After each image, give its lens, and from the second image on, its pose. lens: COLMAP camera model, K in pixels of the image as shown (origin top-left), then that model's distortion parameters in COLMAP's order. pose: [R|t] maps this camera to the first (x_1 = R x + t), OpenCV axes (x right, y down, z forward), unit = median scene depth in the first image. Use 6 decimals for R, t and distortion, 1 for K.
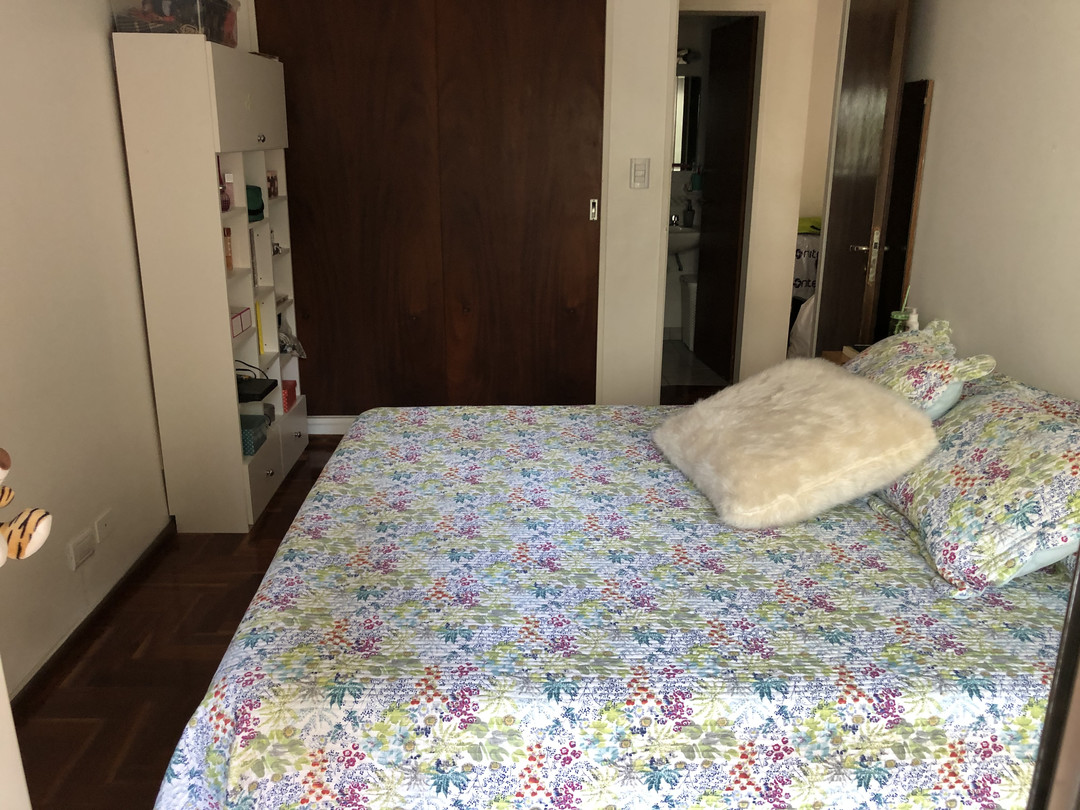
lens RADIAL K [[877.9, 0, 548.6], [0, 877.9, 397.7], [0, 0, 1]] dist [0.000503, -0.012024]
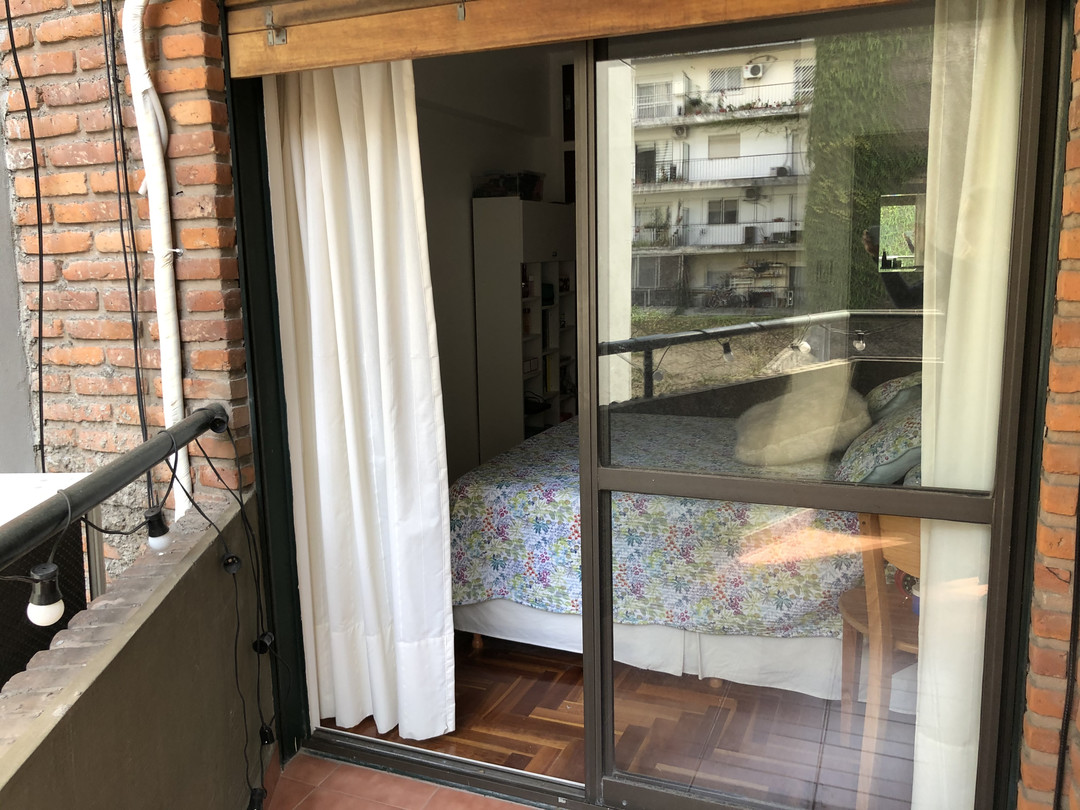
lens RADIAL K [[877.9, 0, 537.0], [0, 877.9, 407.7], [0, 0, 1]] dist [0.000503, -0.012024]
pose [[0.910537, 0.042163, -0.411271, 0.780481], [-0.088791, 0.991516, -0.094931, 0.340381], [0.403780, 0.122955, 0.906556, -1.070852]]
